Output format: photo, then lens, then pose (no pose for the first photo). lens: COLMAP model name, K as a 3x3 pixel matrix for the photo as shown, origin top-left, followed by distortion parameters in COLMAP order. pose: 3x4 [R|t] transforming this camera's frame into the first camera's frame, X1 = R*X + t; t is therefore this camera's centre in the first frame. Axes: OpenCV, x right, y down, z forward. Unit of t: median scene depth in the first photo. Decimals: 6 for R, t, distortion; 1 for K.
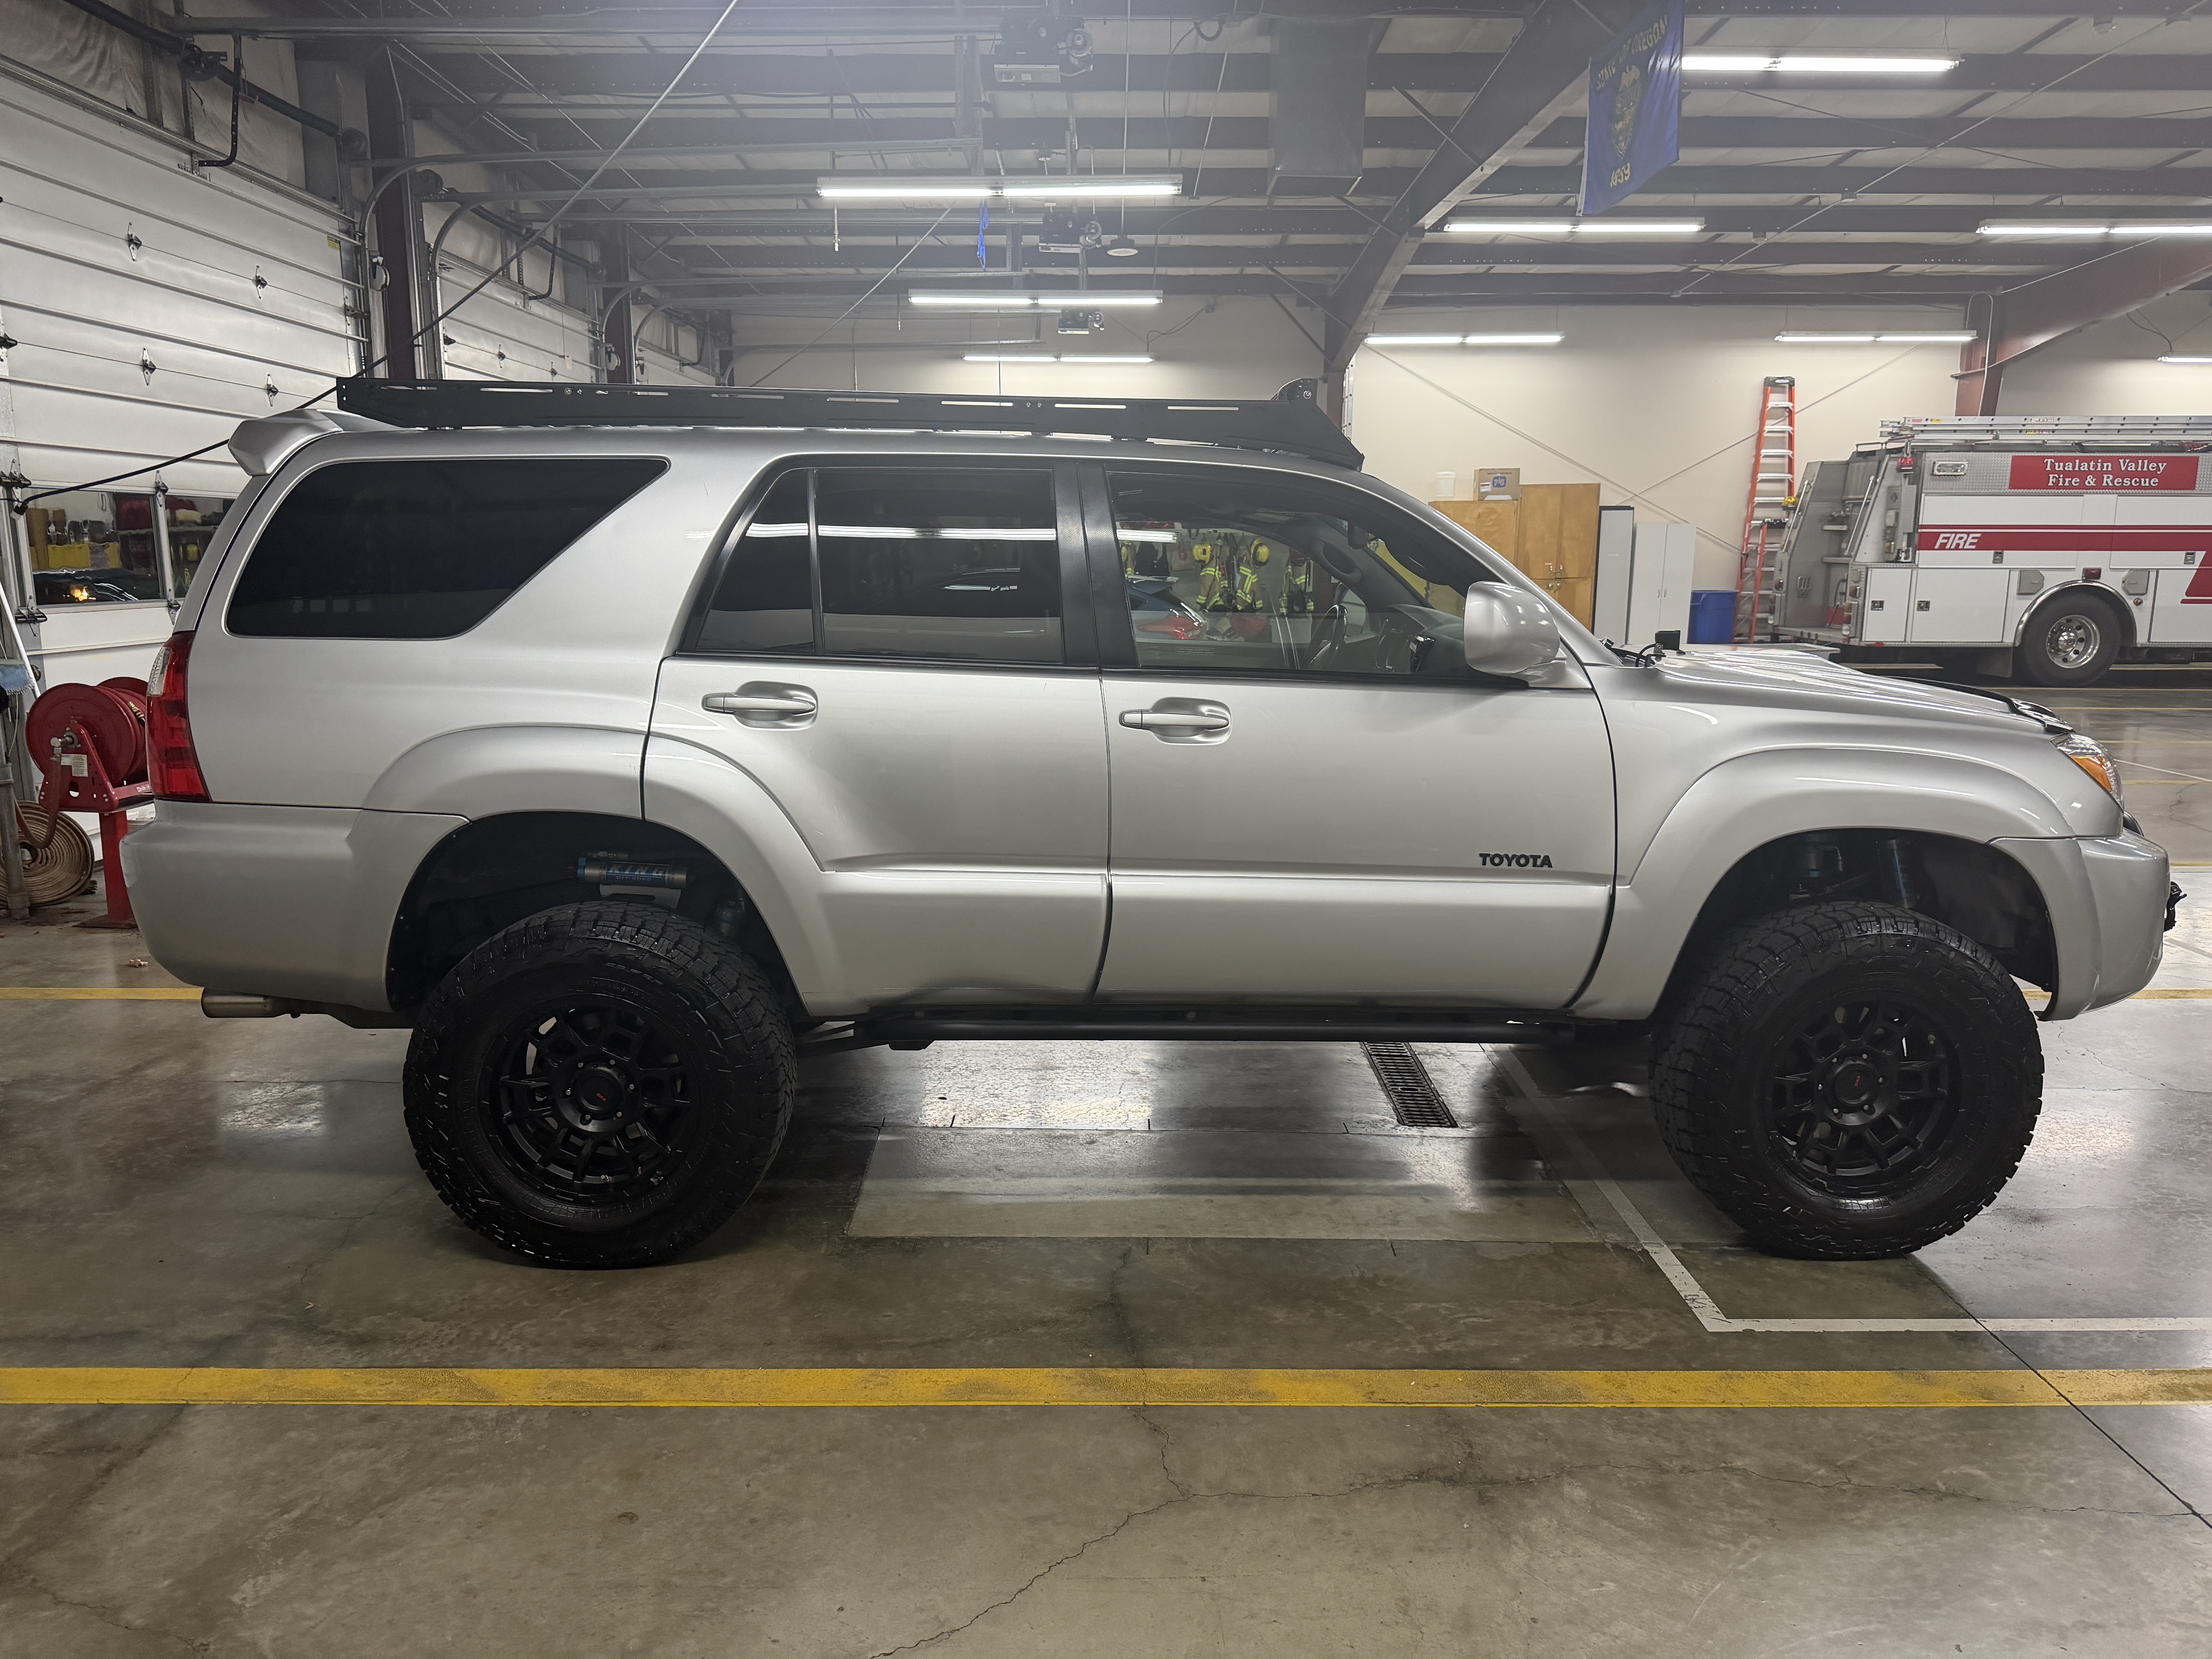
lens RADIAL K [[1573.2, 0, 1113.9], [0, 1573.2, 824.8], [0, 0, 1]] dist [0.009845, -0.016167]
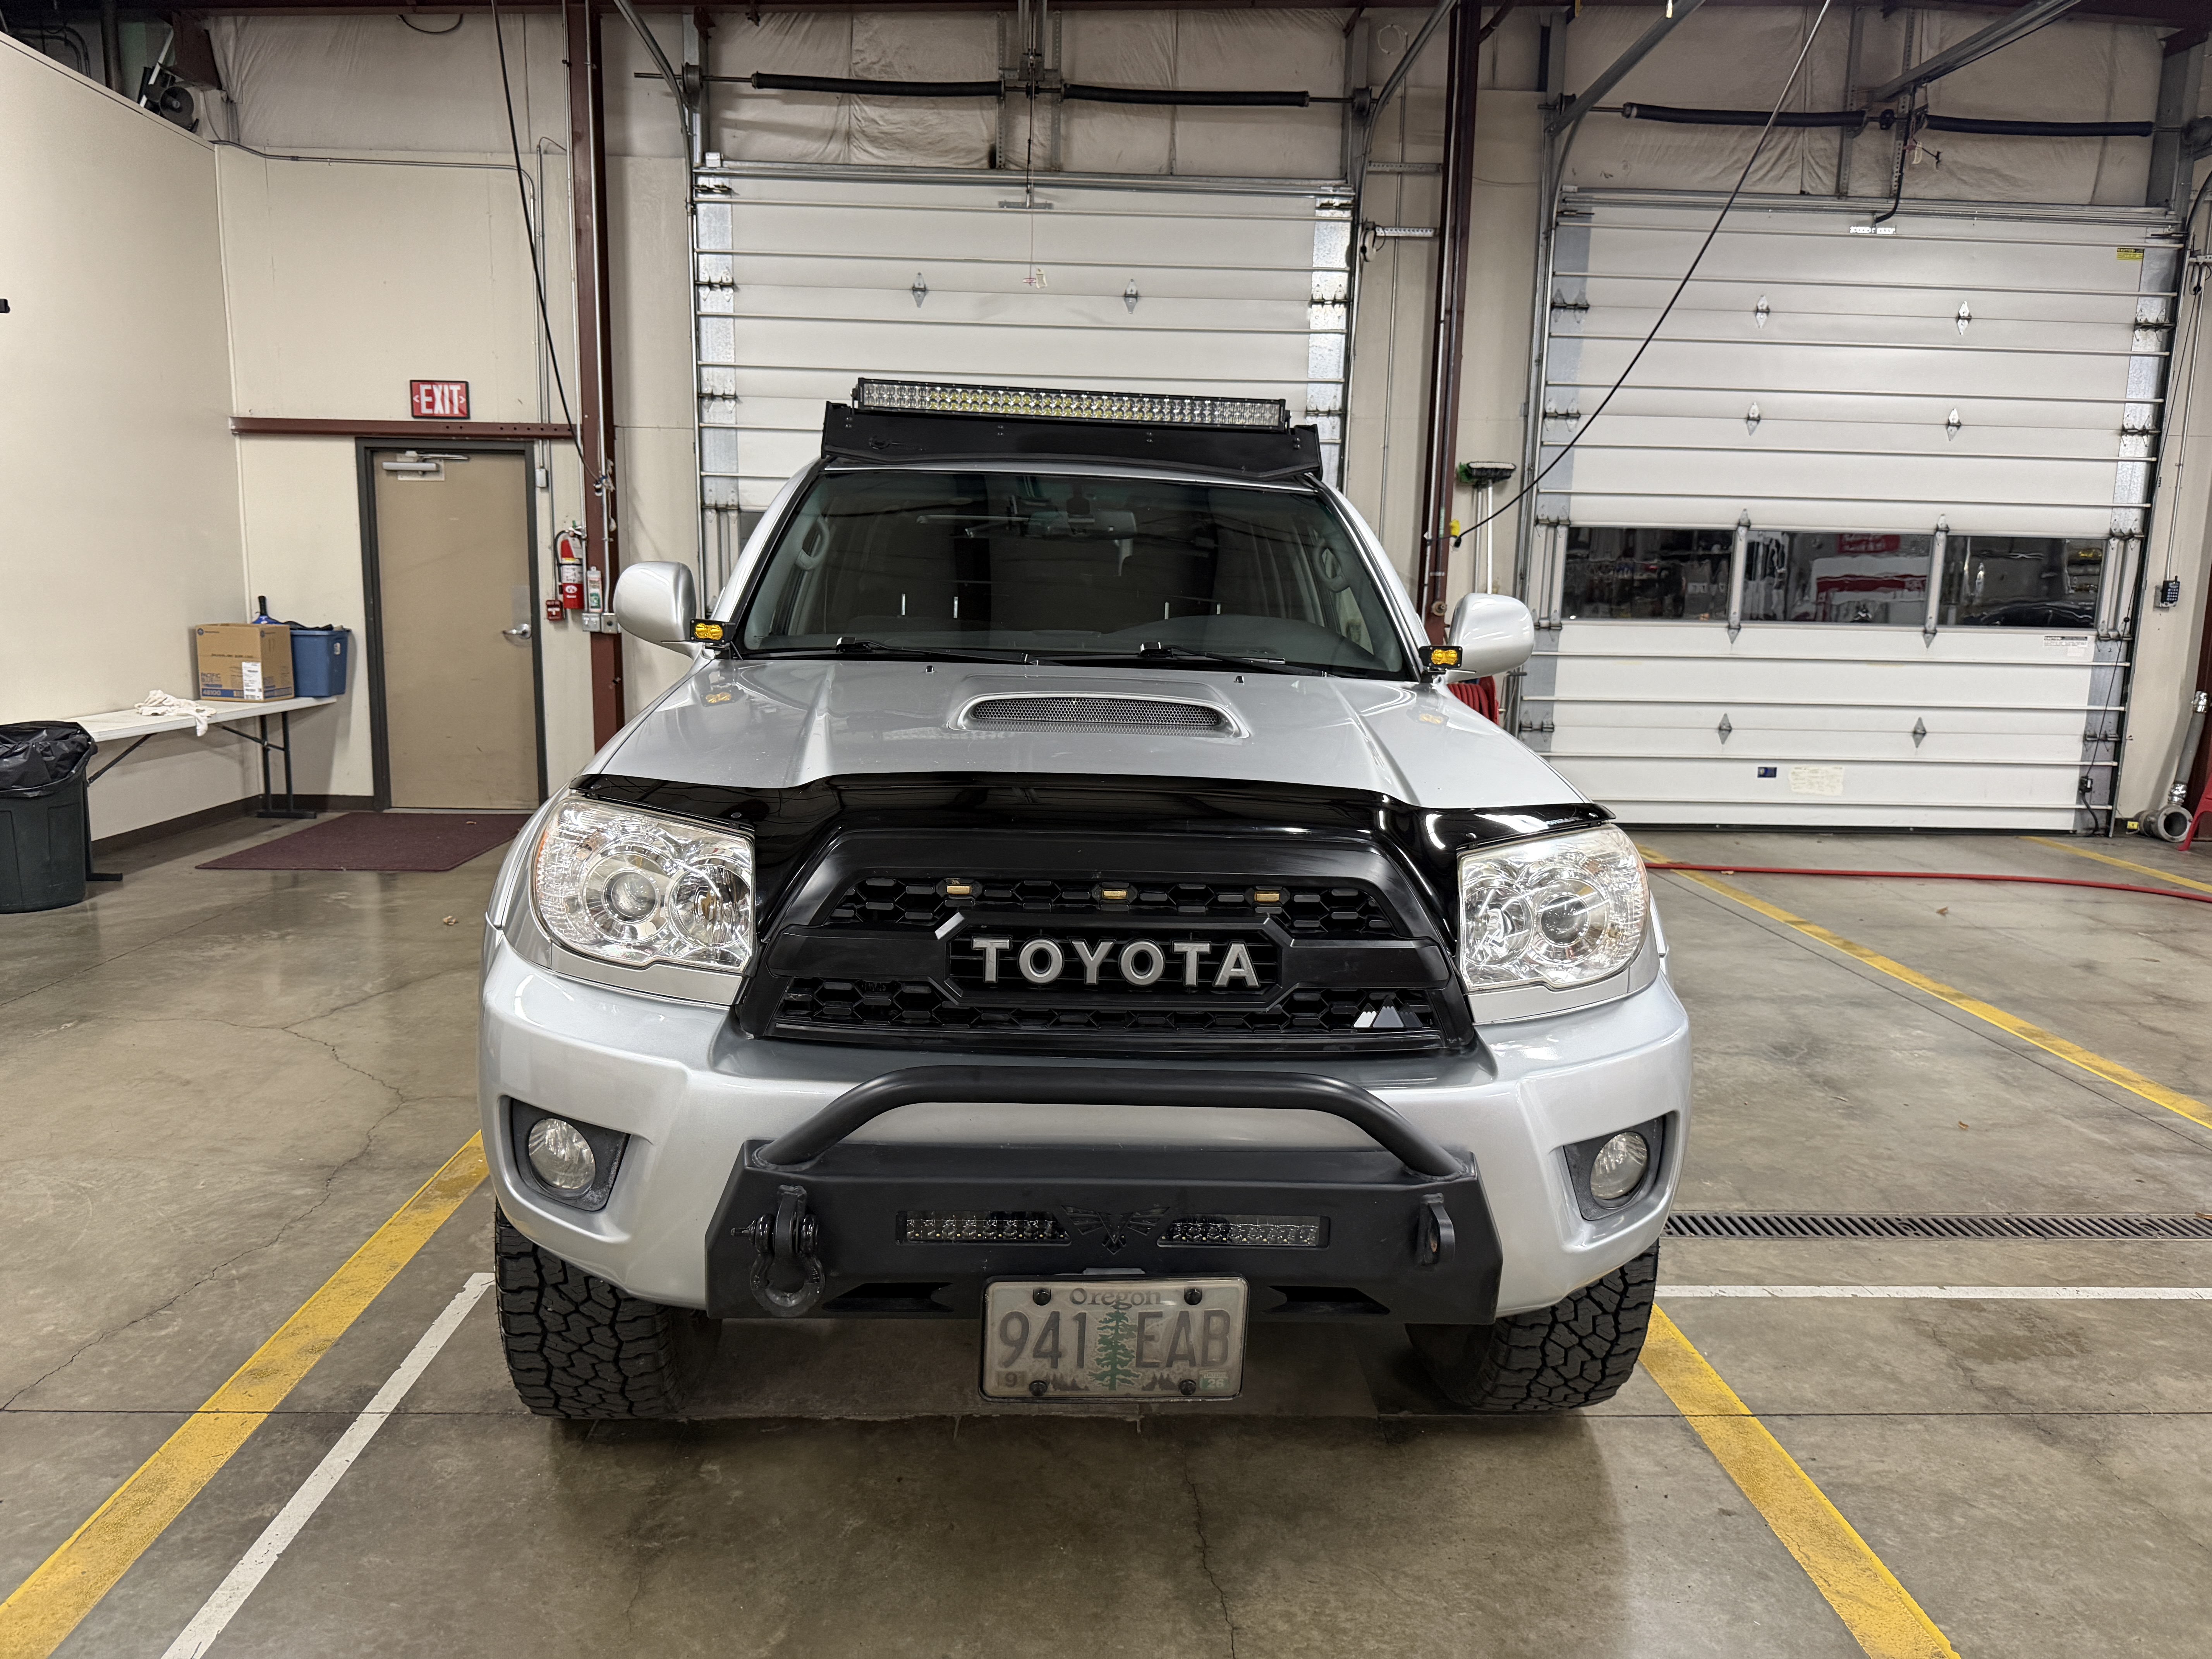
lens RADIAL K [[1573.2, 0, 1104.4], [0, 1573.2, 840.9], [0, 0, 1]] dist [0.009845, -0.016167]
pose [[0.037838, 0.165005, -0.985567, 1.458381], [-0.193153, 0.968881, 0.154796, -0.210456], [0.980439, 0.184508, 0.068532, 1.360144]]
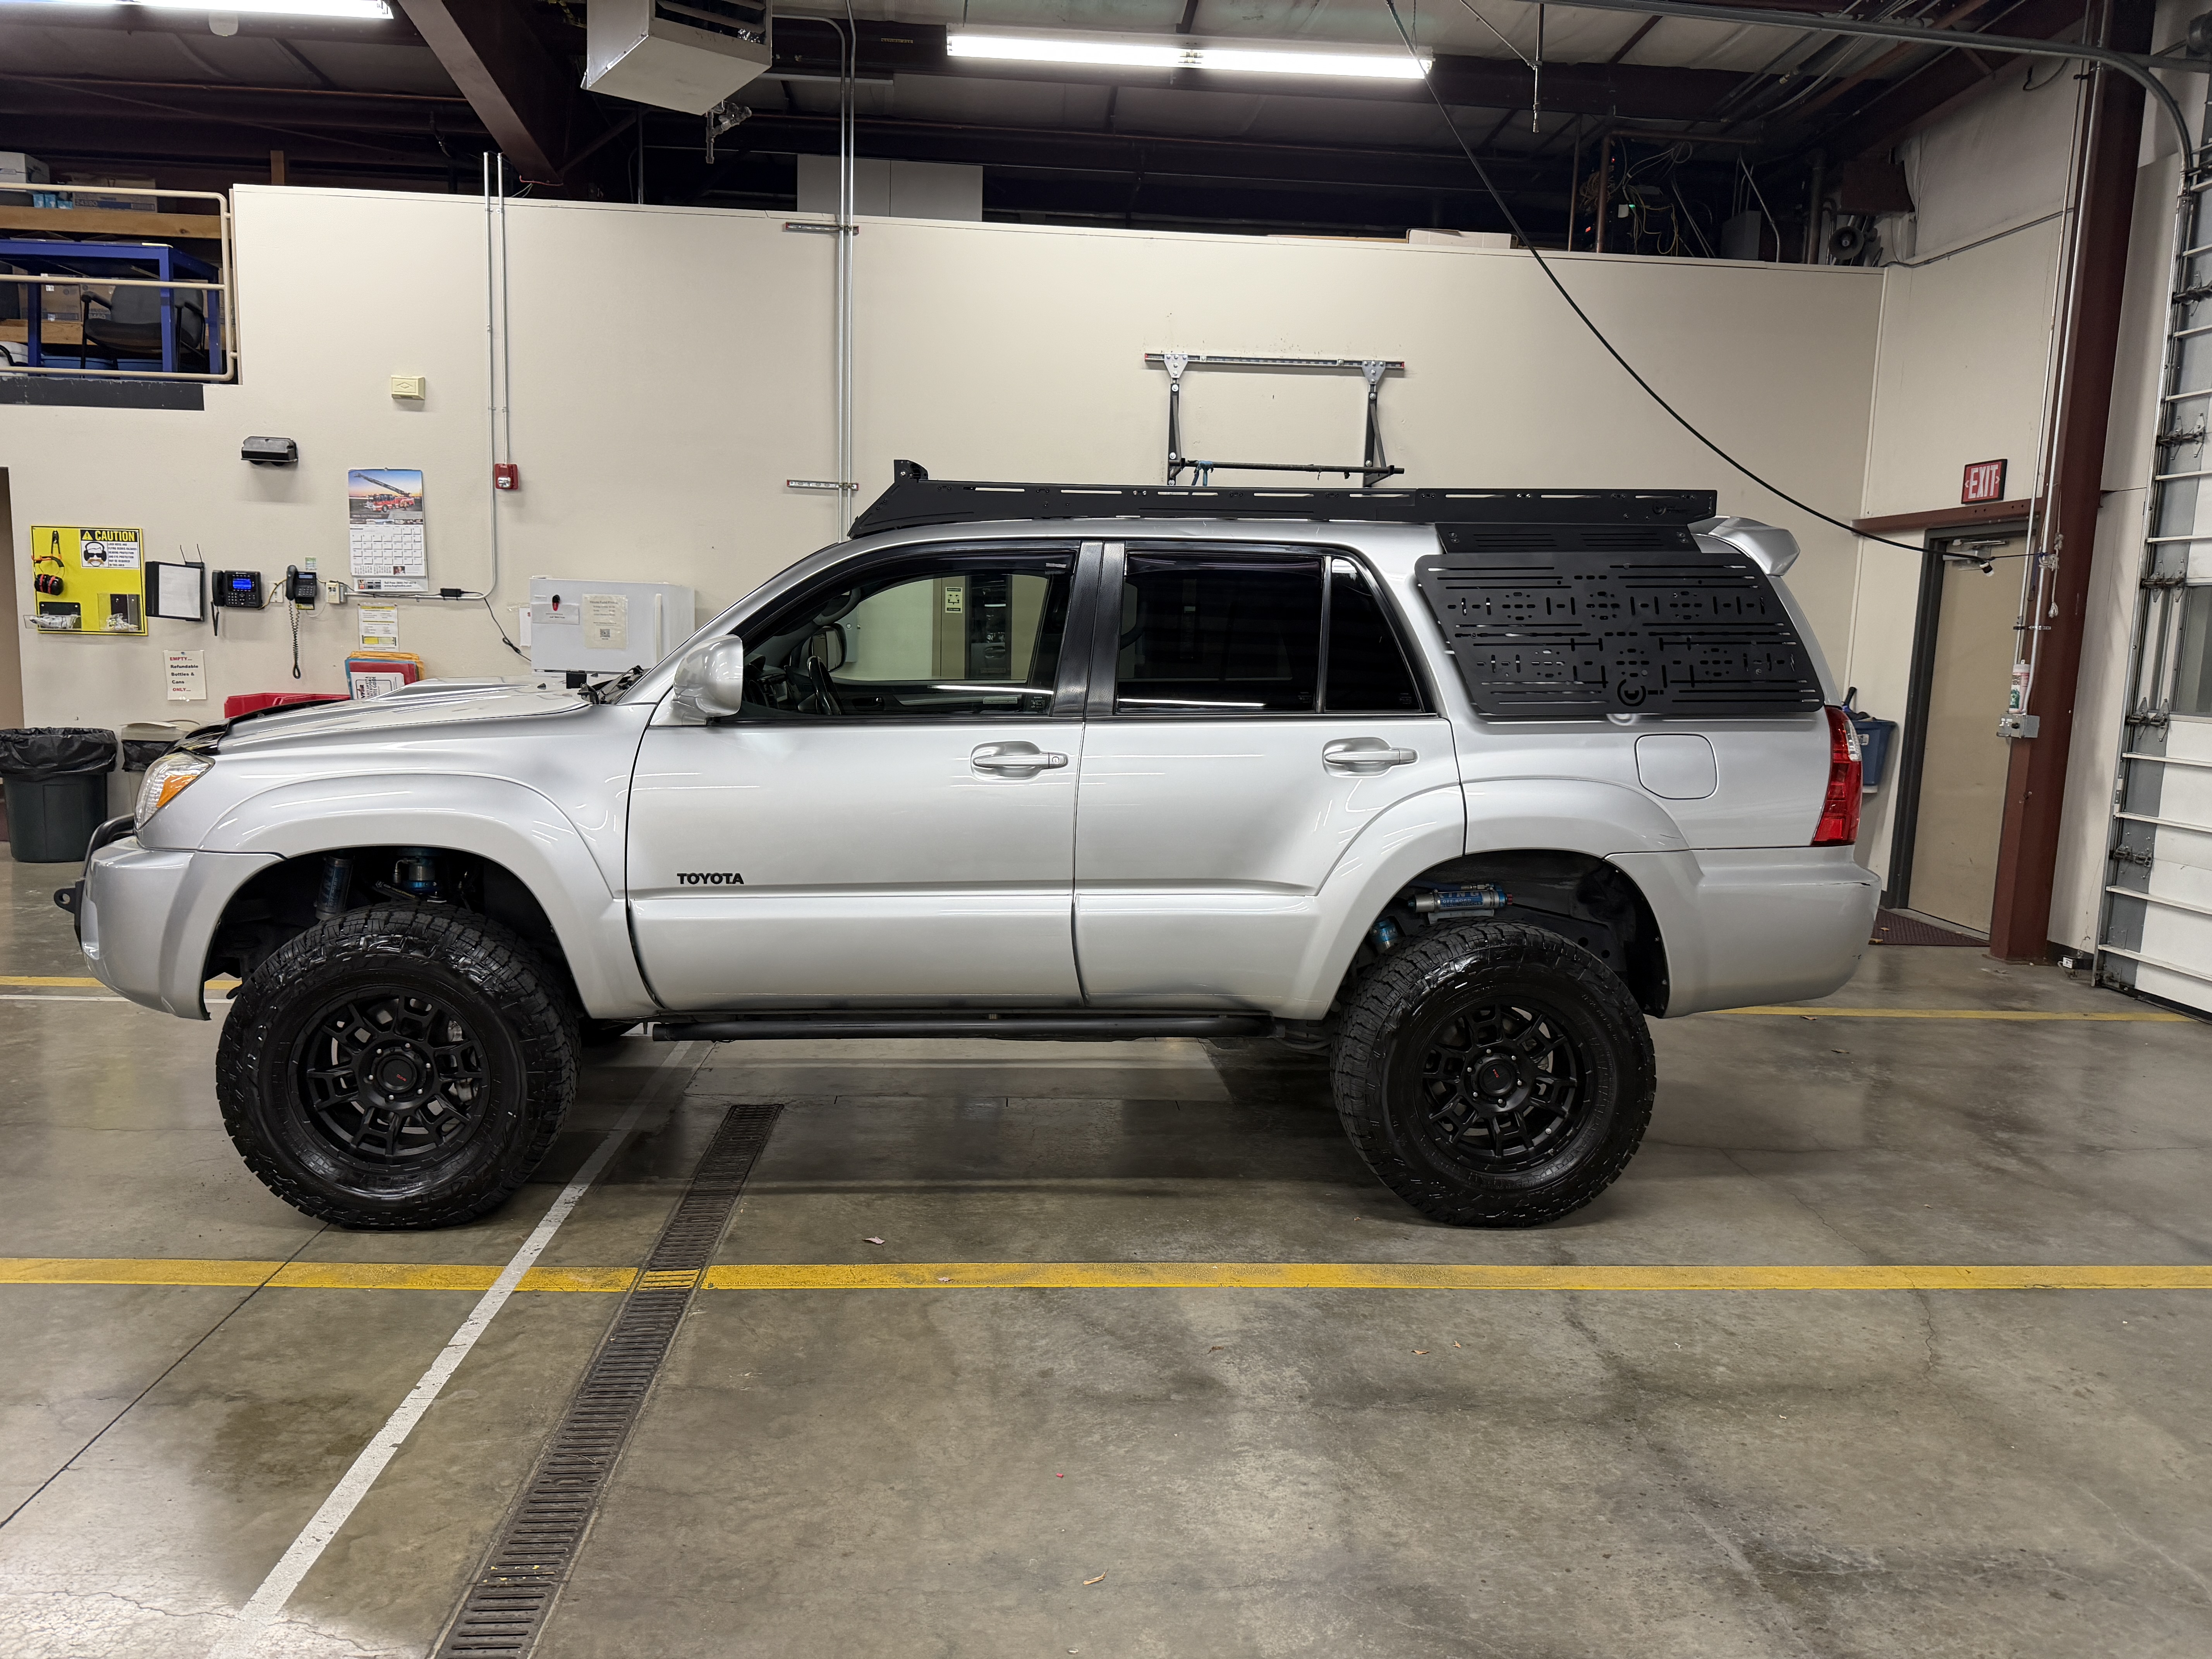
lens RADIAL K [[1573.2, 0, 1102.4], [0, 1573.2, 837.4], [0, 0, 1]] dist [0.009845, -0.016167]
pose [[-0.996391, -0.021623, -0.082087, 0.080586], [-0.045657, 0.951742, 0.303485, -0.493475], [0.071563, 0.306138, -0.949294, 2.904829]]
